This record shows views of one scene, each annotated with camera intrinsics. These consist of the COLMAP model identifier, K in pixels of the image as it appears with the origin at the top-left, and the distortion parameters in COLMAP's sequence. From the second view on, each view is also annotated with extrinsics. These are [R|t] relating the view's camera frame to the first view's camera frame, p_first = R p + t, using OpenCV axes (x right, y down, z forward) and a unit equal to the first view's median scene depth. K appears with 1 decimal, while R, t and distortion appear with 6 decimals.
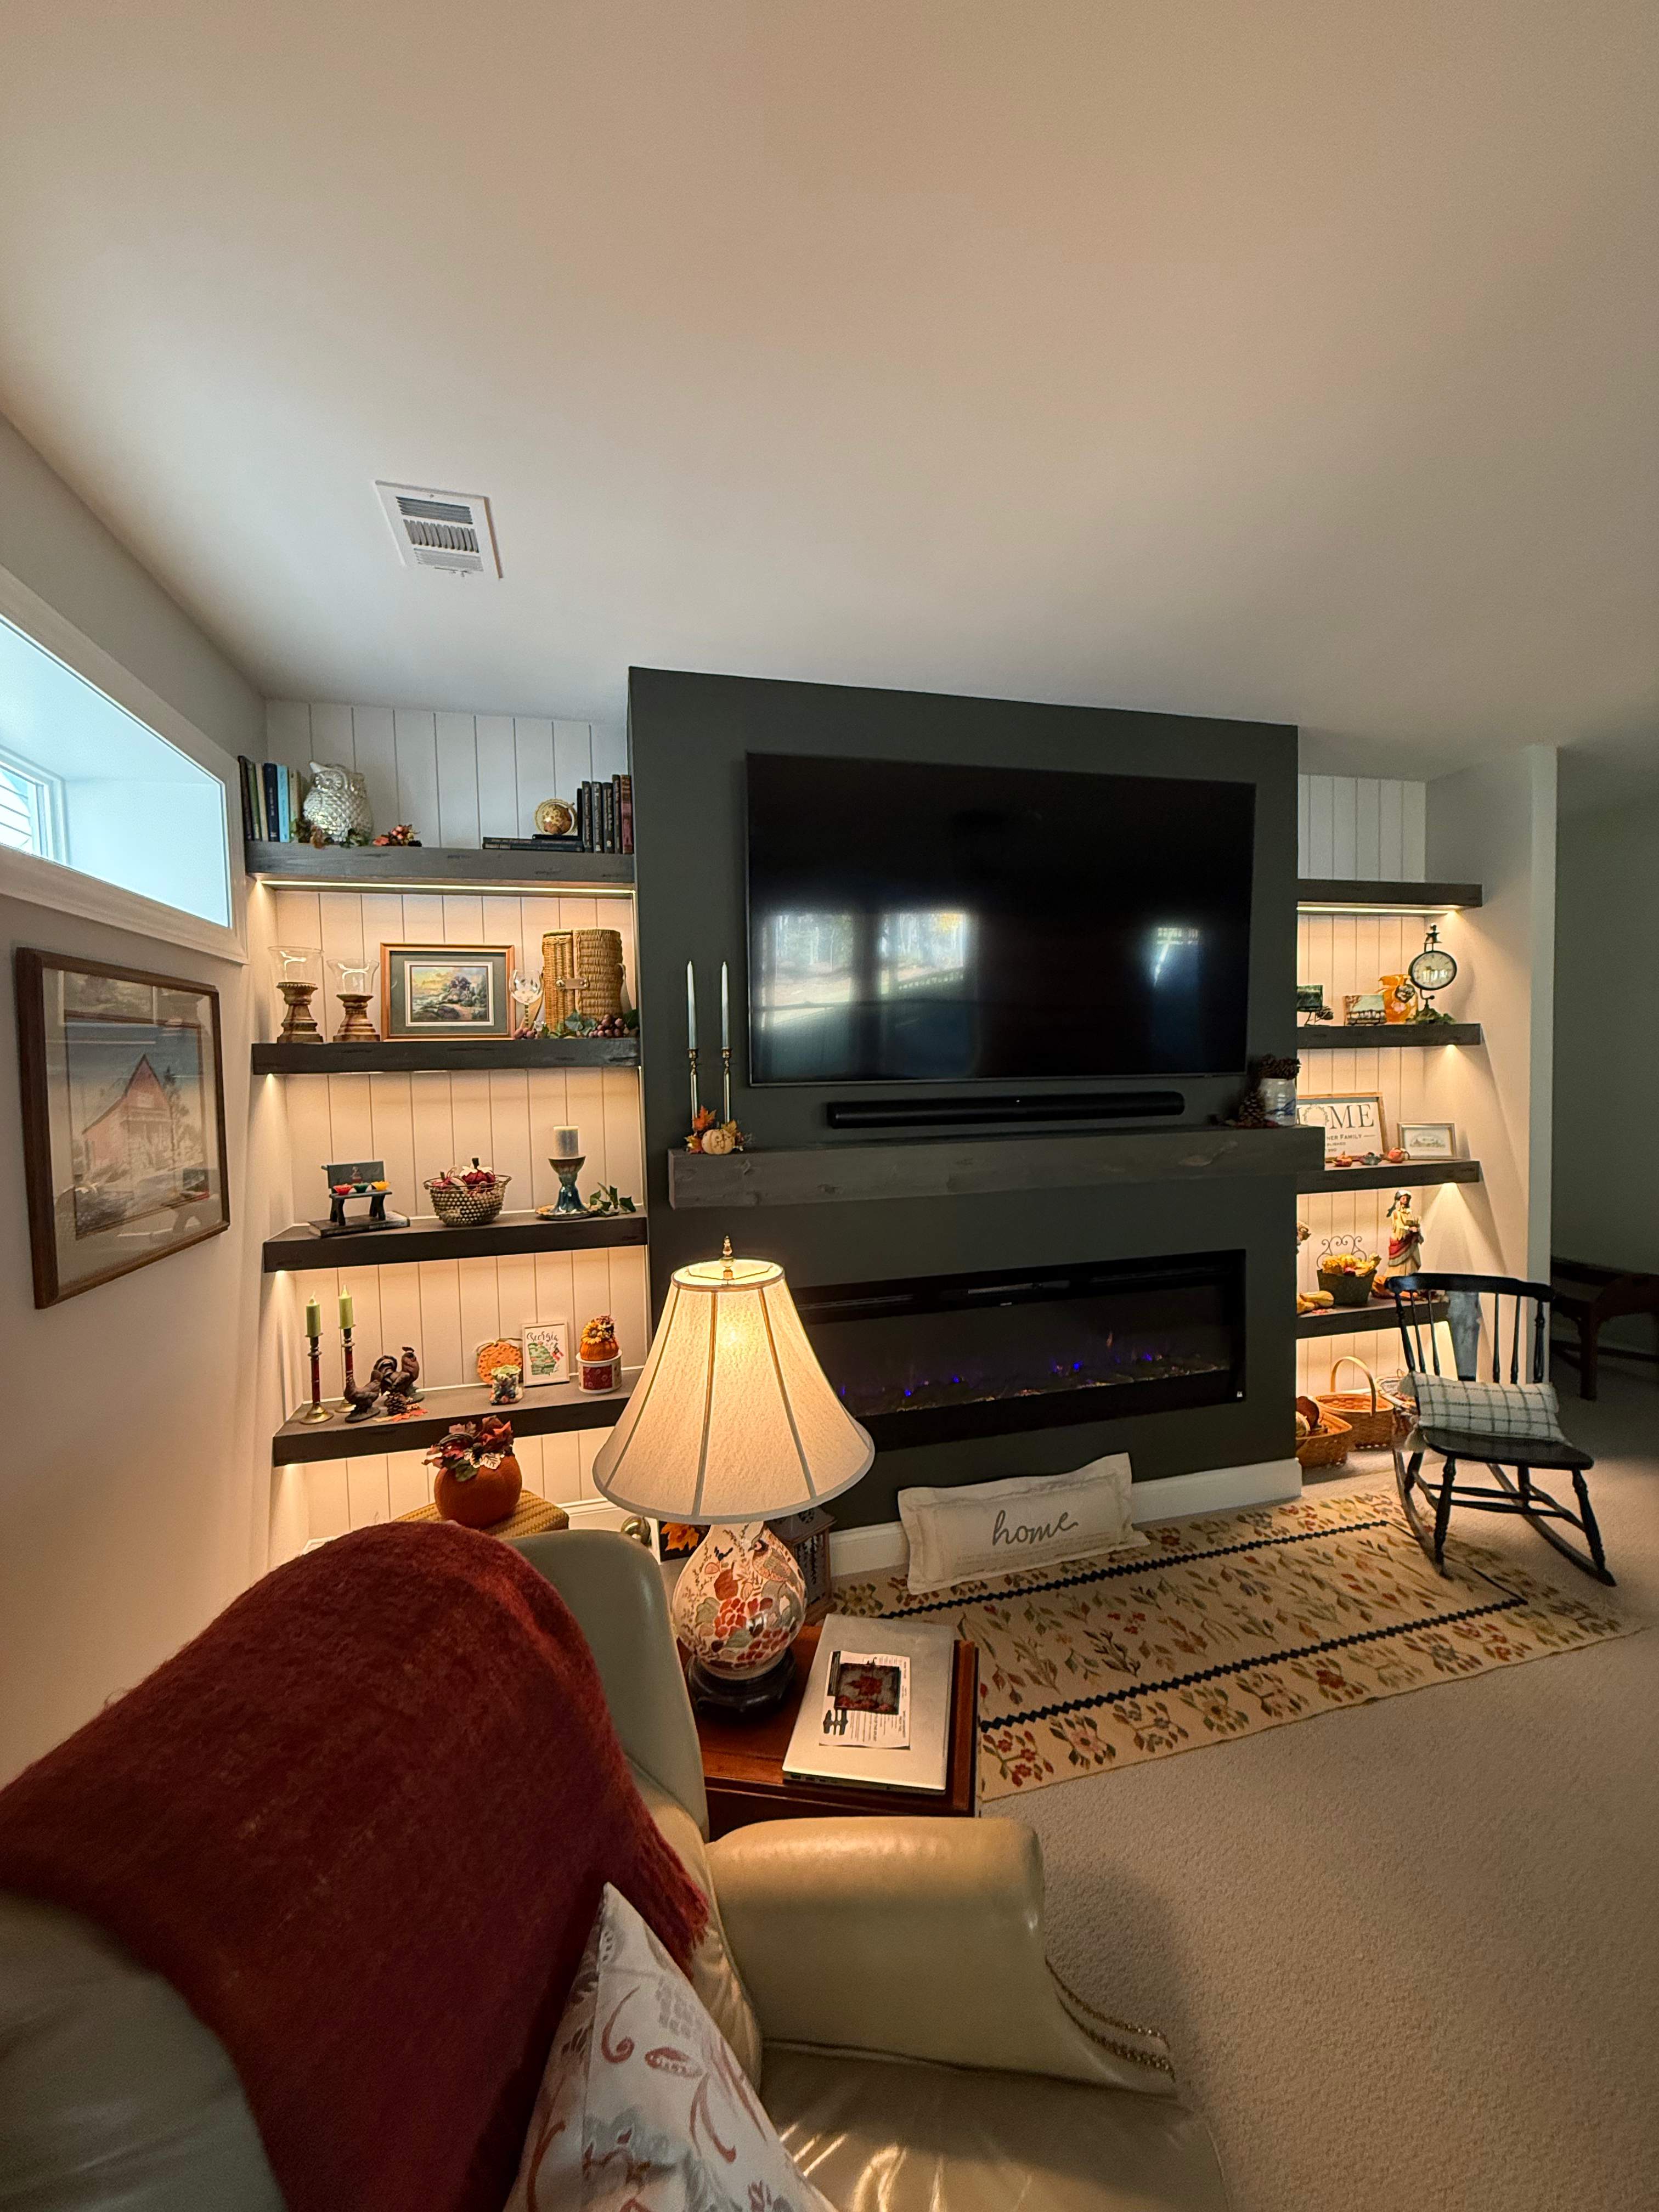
lens RADIAL K [[876.8, 0, 830.4], [0, 876.8, 1117.0], [0, 0, 1]] dist [0.001443, 0.000935]
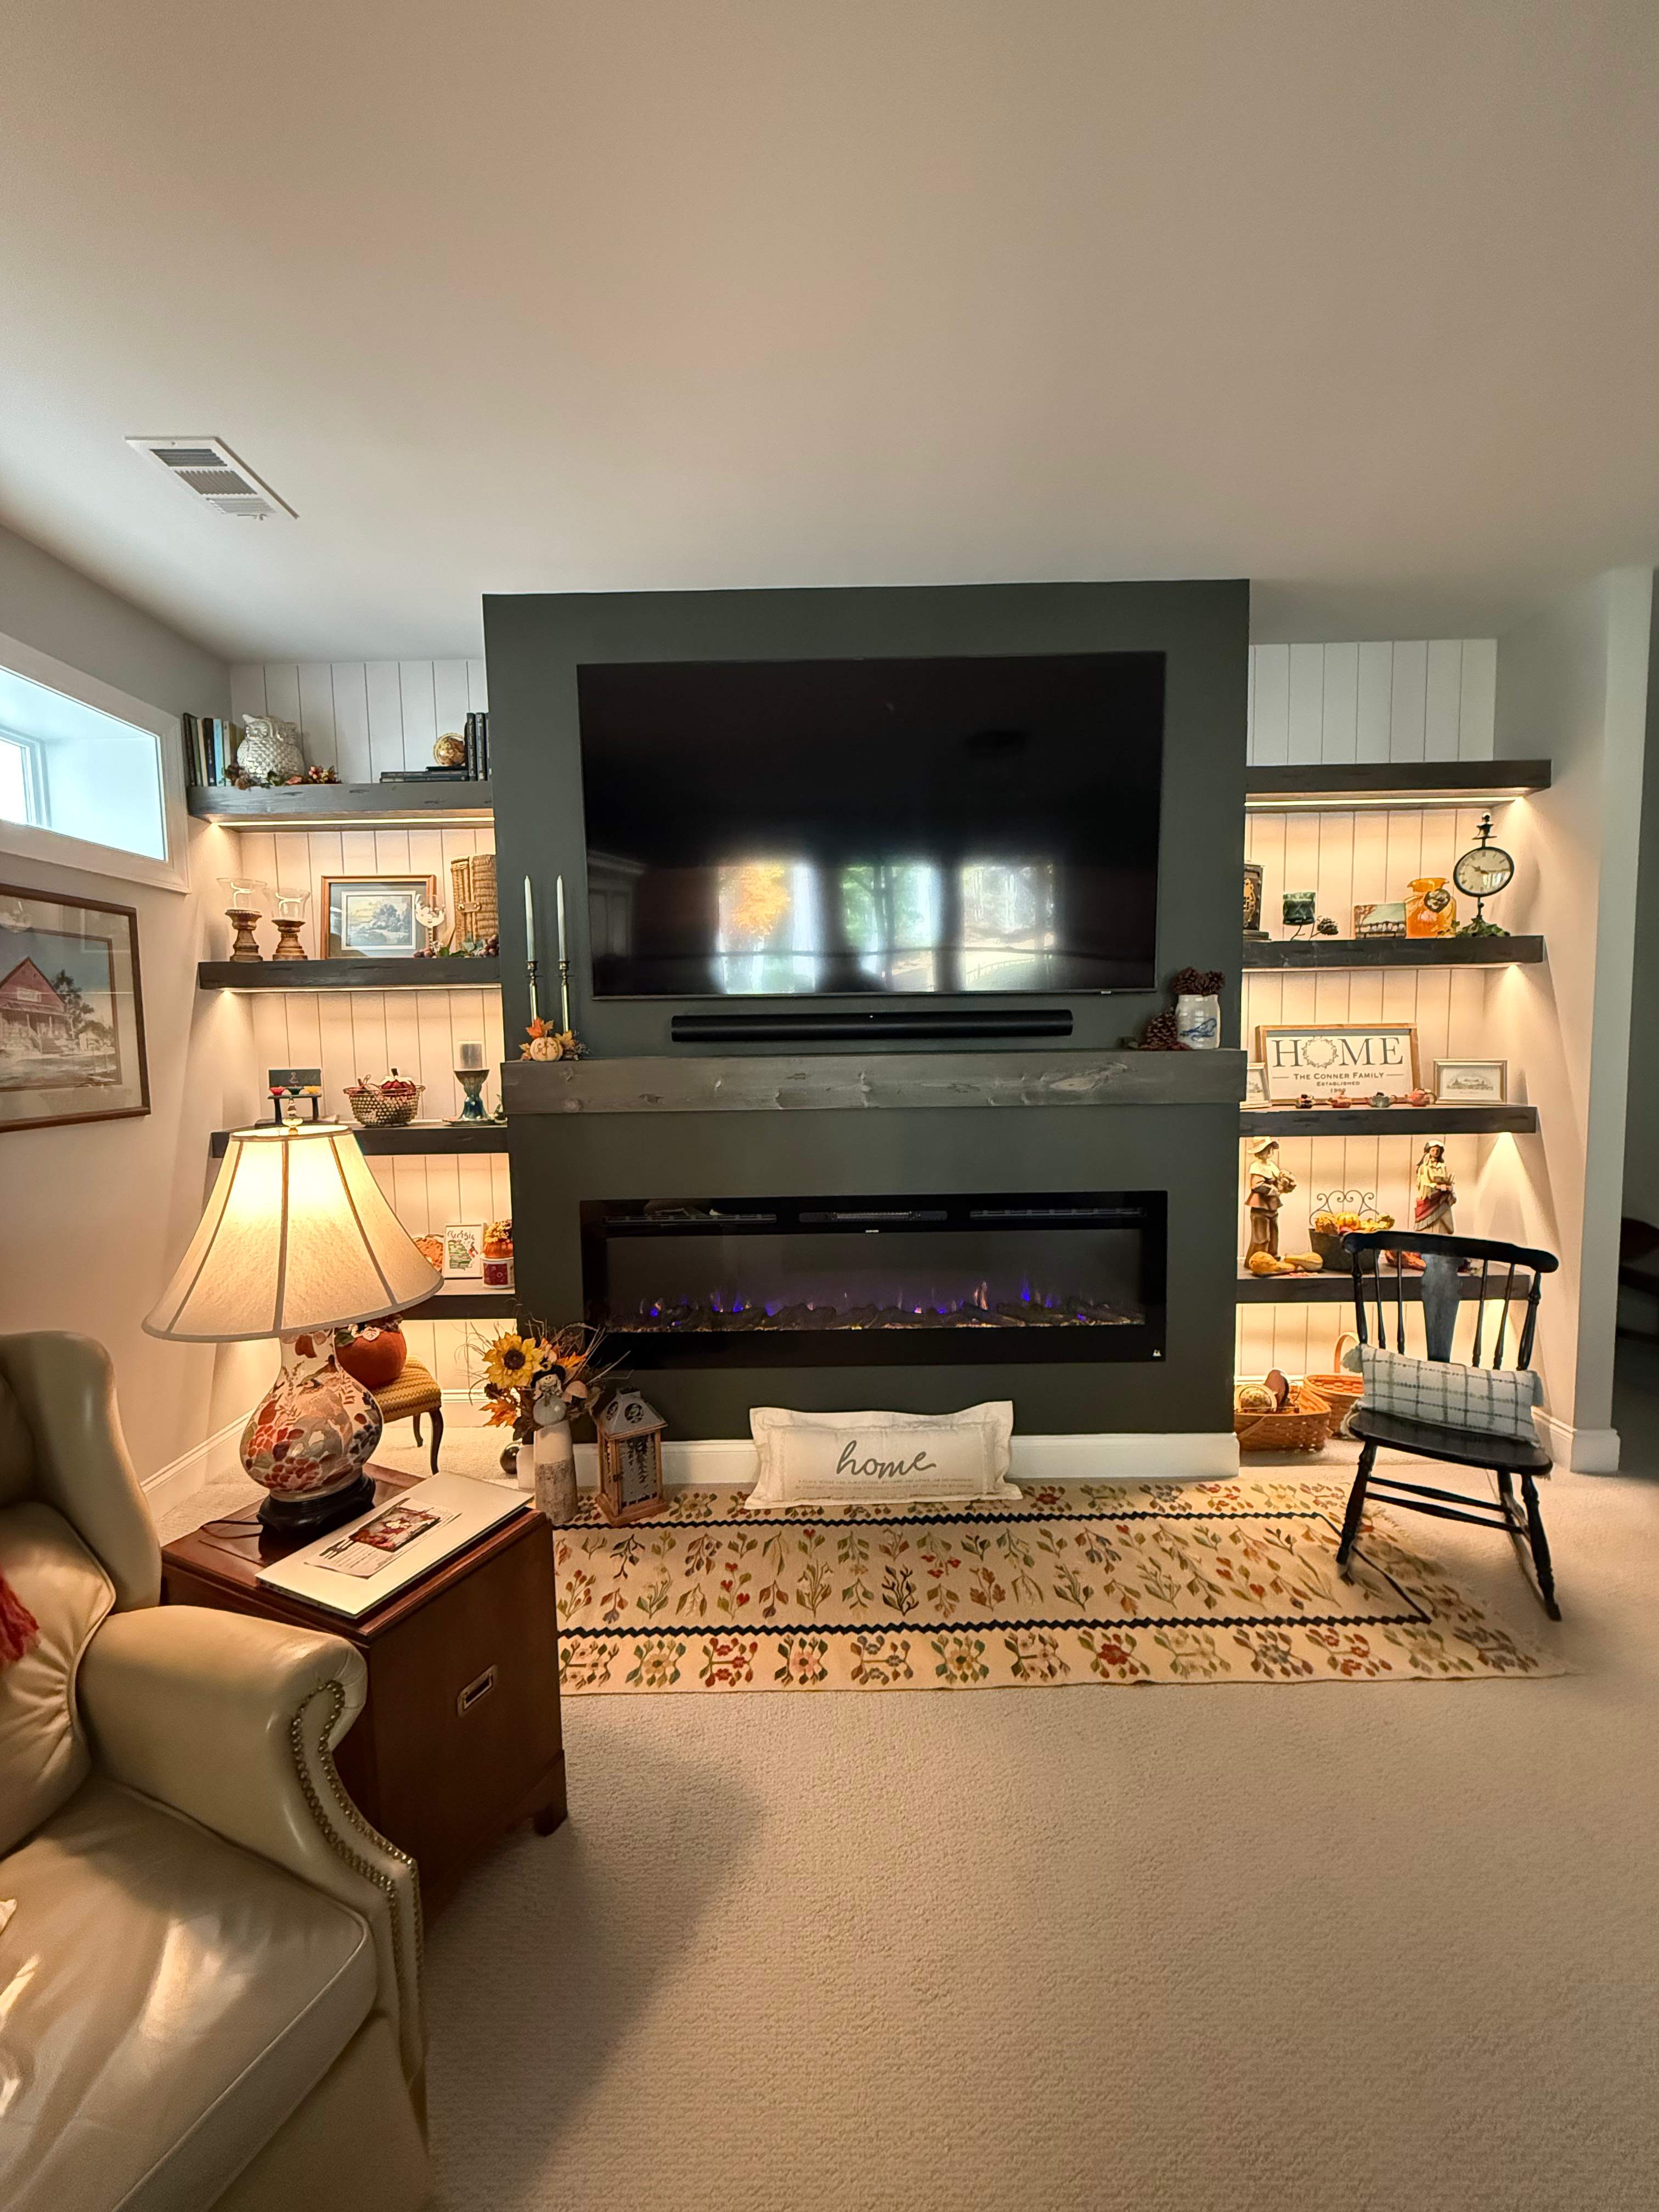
lens RADIAL K [[876.8, 0, 829.8], [0, 876.8, 1115.6], [0, 0, 1]] dist [0.001443, 0.000935]
pose [[0.966763, 0.029359, -0.253984, 0.406444], [-0.020722, 0.999114, 0.036618, 0.054027], [0.254834, -0.030138, 0.966515, 0.066165]]
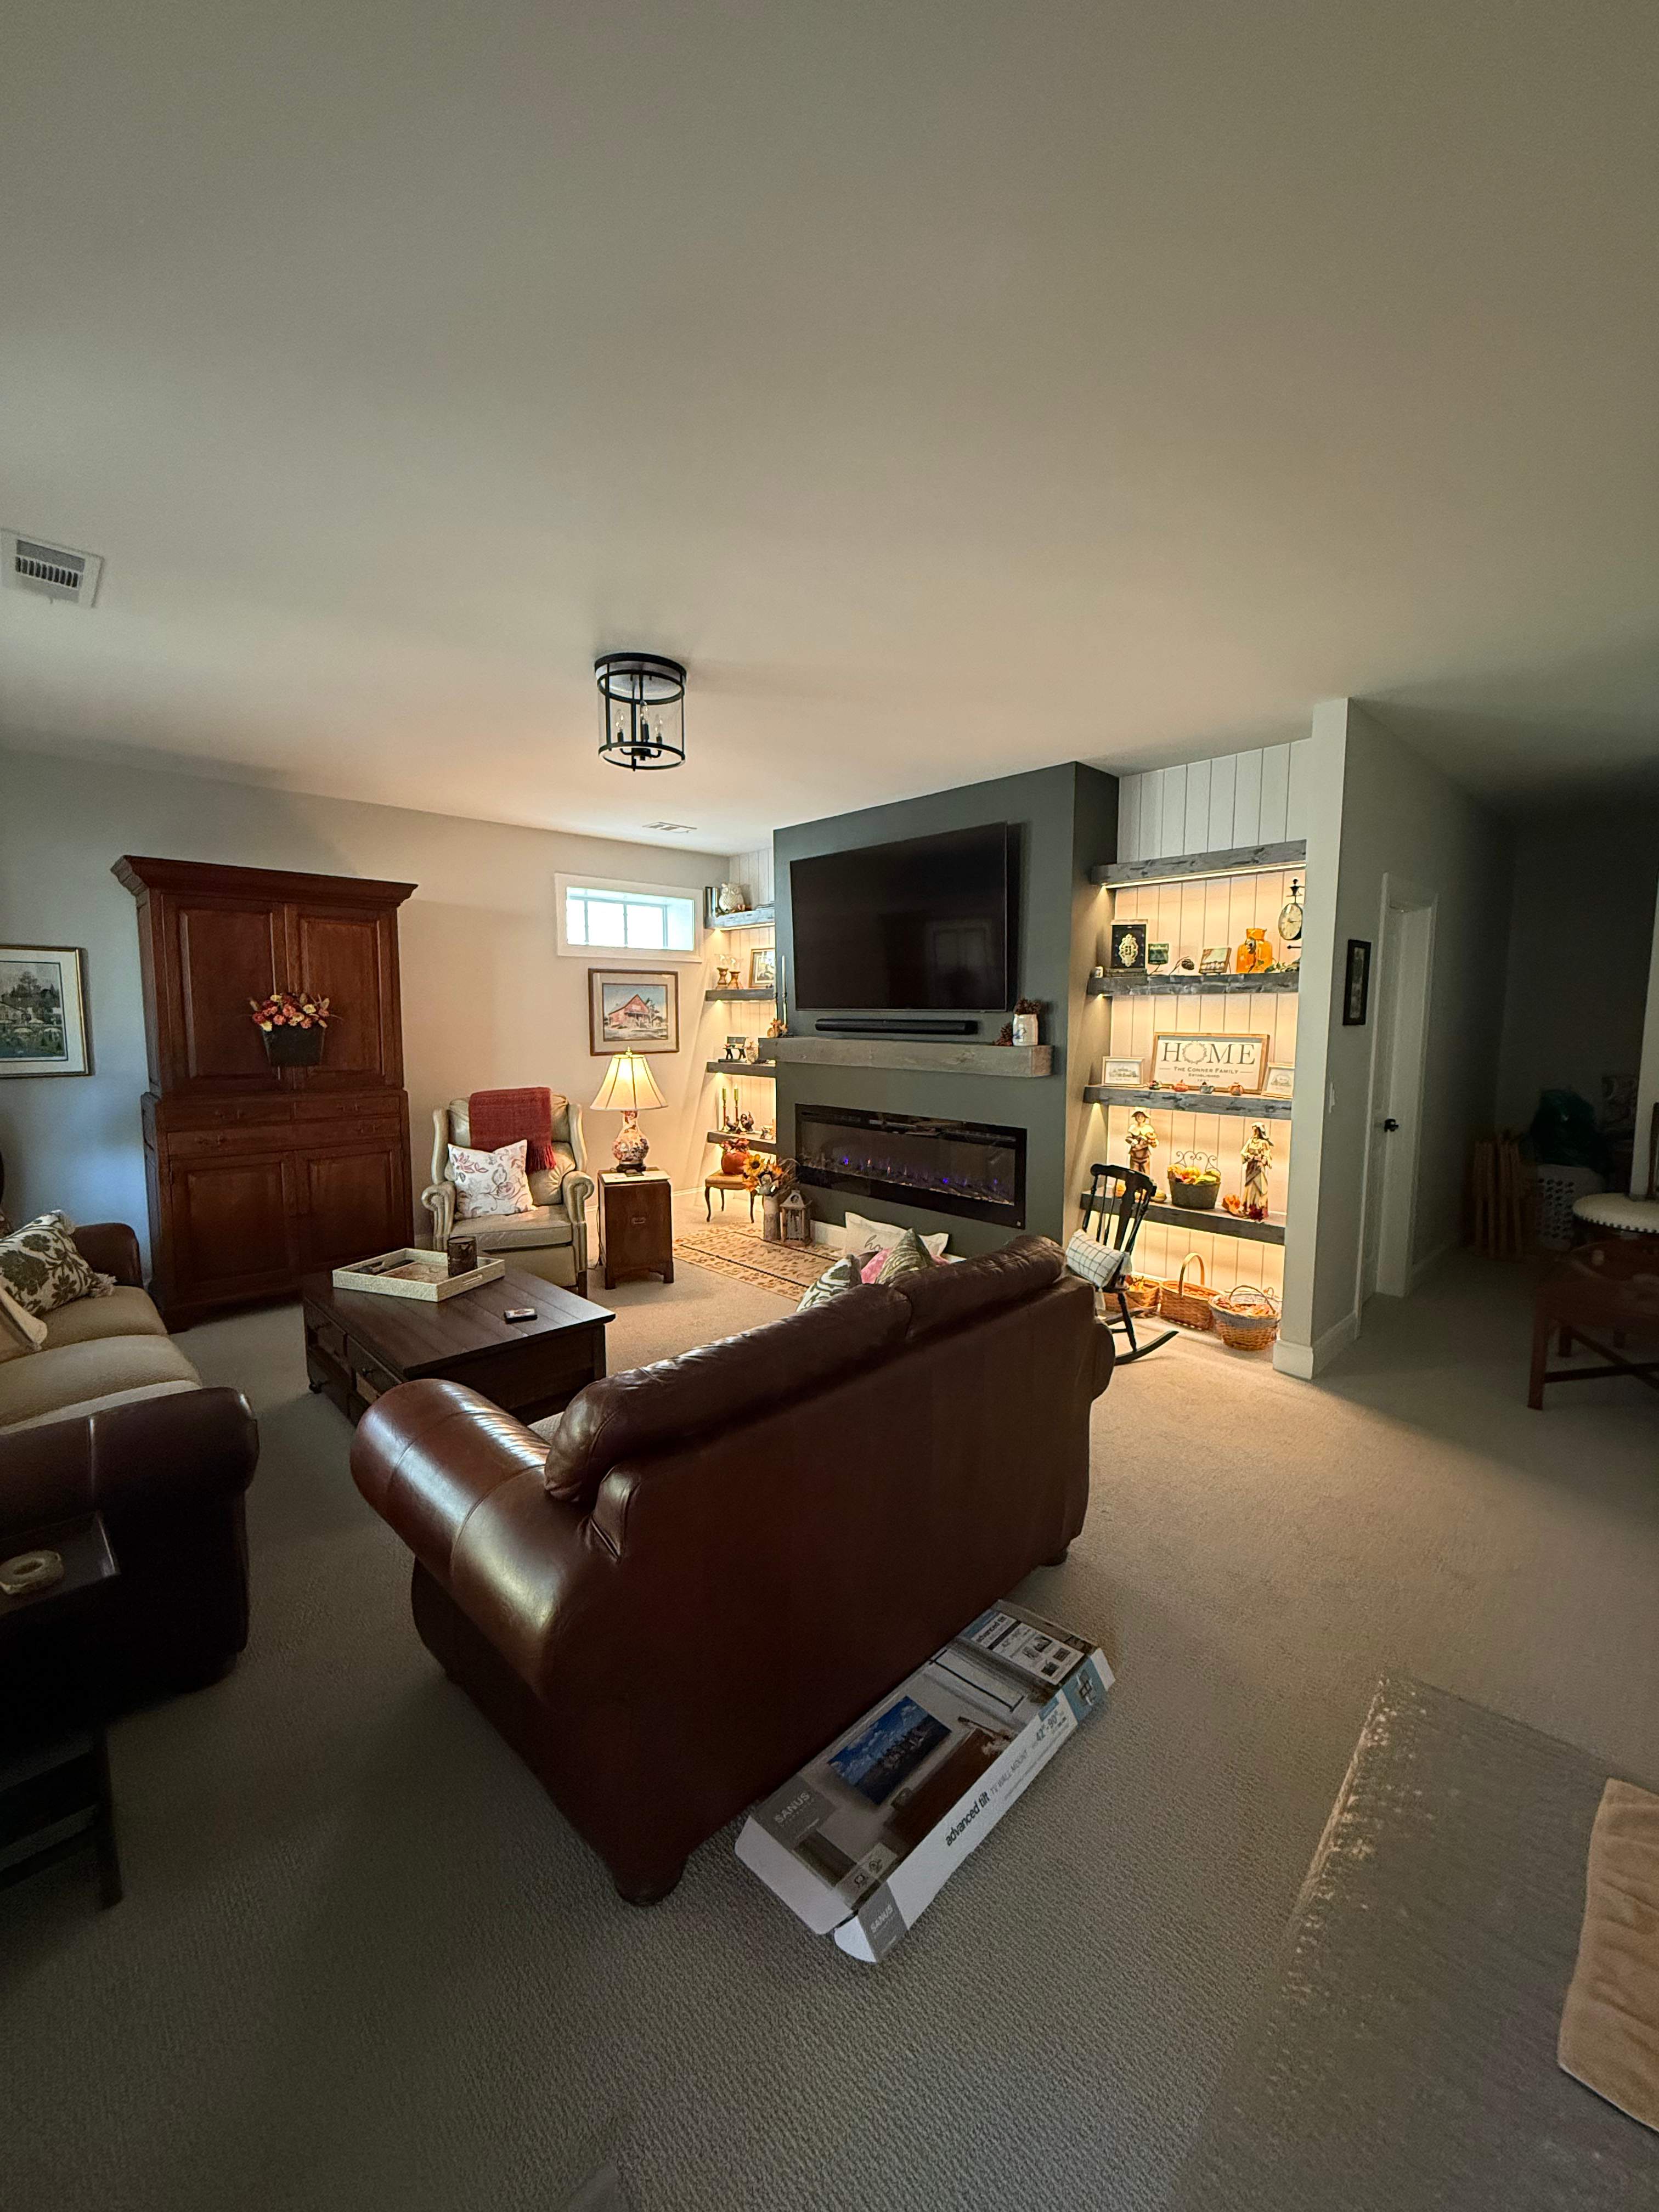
lens RADIAL K [[876.8, 0, 833.1], [0, 876.8, 1125.4], [0, 0, 1]] dist [0.001443, 0.000935]
pose [[0.489499, 0.138155, -0.860990, 1.777840], [-0.062609, 0.990390, 0.123323, -0.022126], [0.869753, -0.006461, 0.493444, -0.030035]]
